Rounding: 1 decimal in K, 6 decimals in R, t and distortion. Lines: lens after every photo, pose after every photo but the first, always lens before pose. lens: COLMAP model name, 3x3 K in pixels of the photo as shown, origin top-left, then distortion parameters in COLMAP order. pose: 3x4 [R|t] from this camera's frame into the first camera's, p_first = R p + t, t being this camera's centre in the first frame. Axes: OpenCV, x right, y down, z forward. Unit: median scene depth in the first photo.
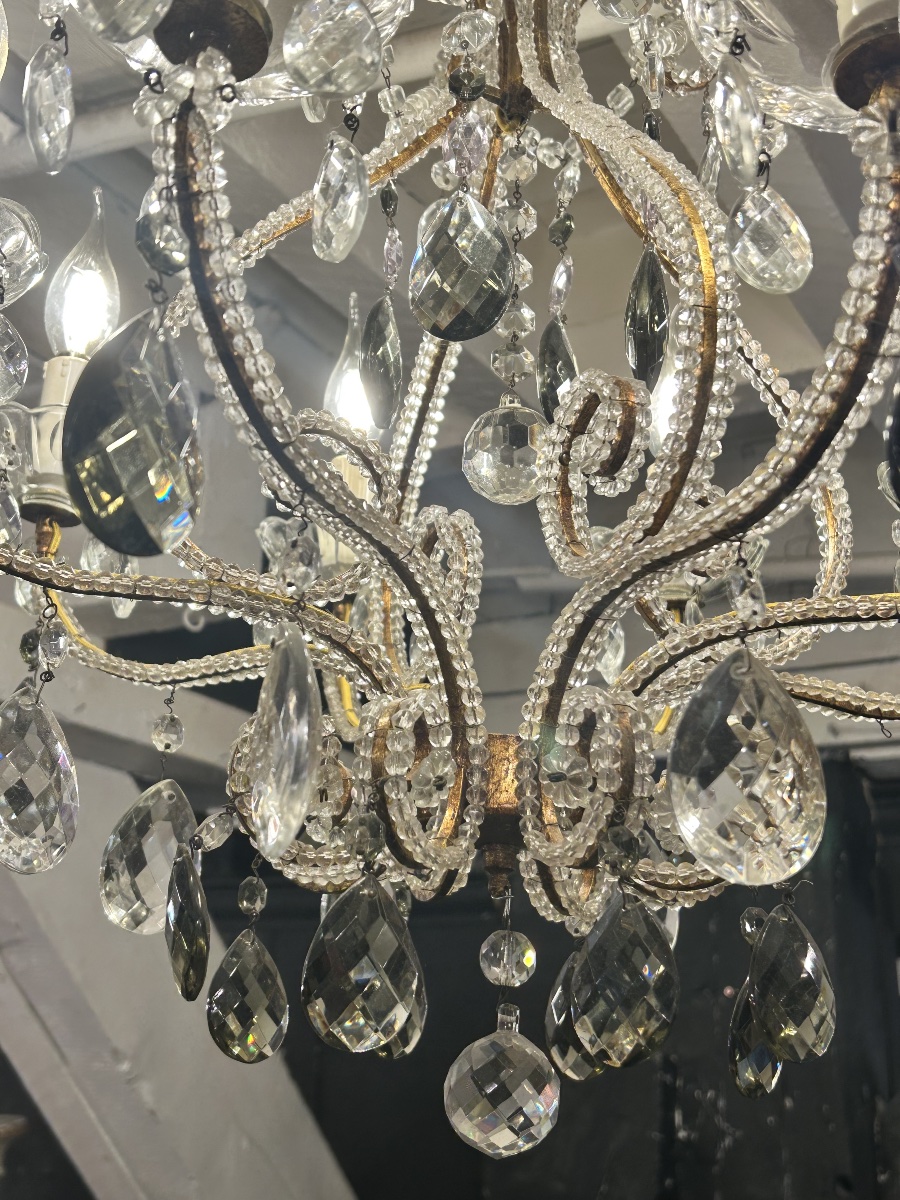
lens RADIAL K [[1490.6, 0, 441.6], [0, 1490.6, 583.5], [0, 0, 1]] dist [0.060559, 0.000000]
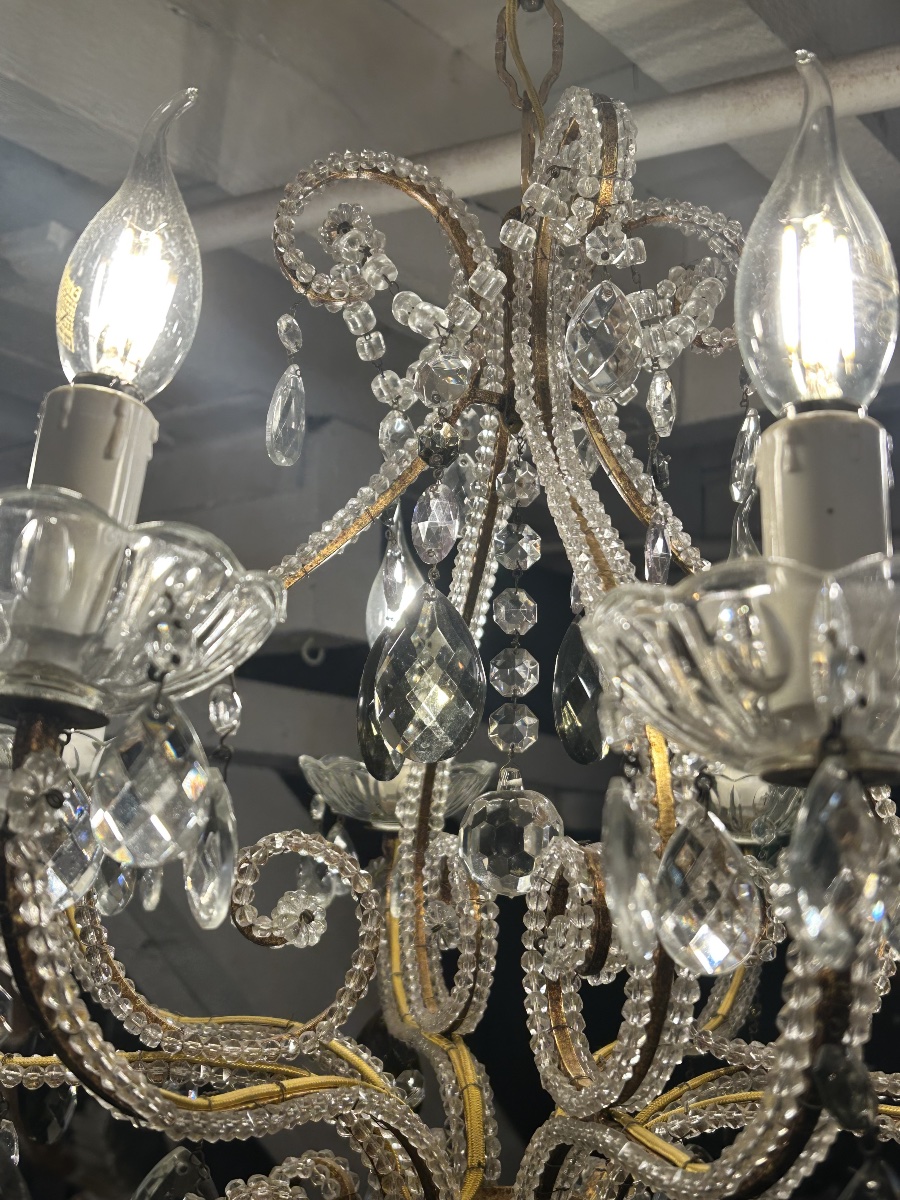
lens RADIAL K [[1490.6, 0, 450.8], [0, 1490.6, 599.0], [0, 0, 1]] dist [0.060559, 0.000000]
pose [[0.991769, -0.032279, -0.123906, 0.148759], [0.047956, 0.990908, 0.125702, -0.407715], [0.118722, -0.130609, 0.984300, 0.143039]]
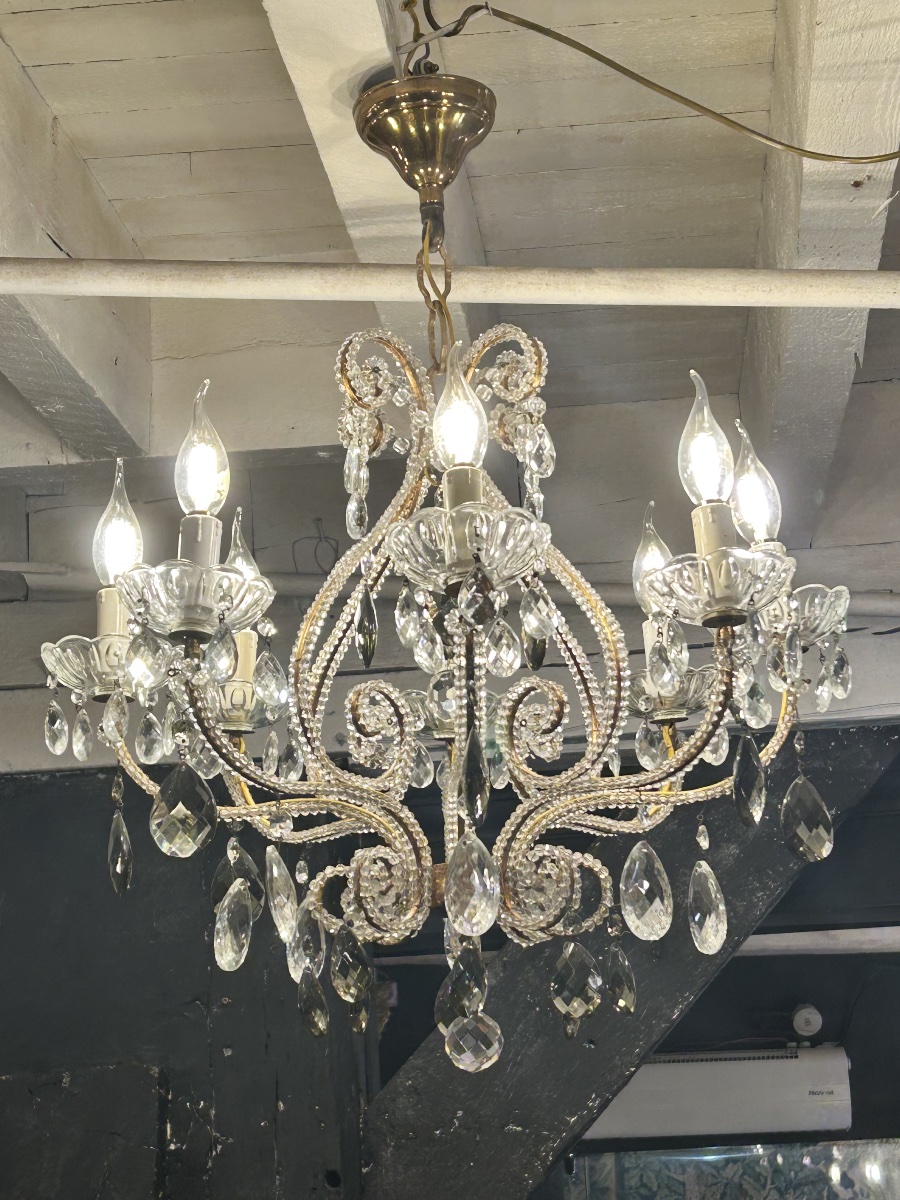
lens RADIAL K [[2353.7, 0, 447.2], [0, 2353.7, 596.7], [0, 0, 1]] dist [0.227746, 0.000000]
pose [[0.908387, 0.025631, 0.417344, -1.327024], [-0.063870, 0.994912, 0.077916, -0.492422], [-0.413224, -0.097434, 0.905402, -1.785837]]
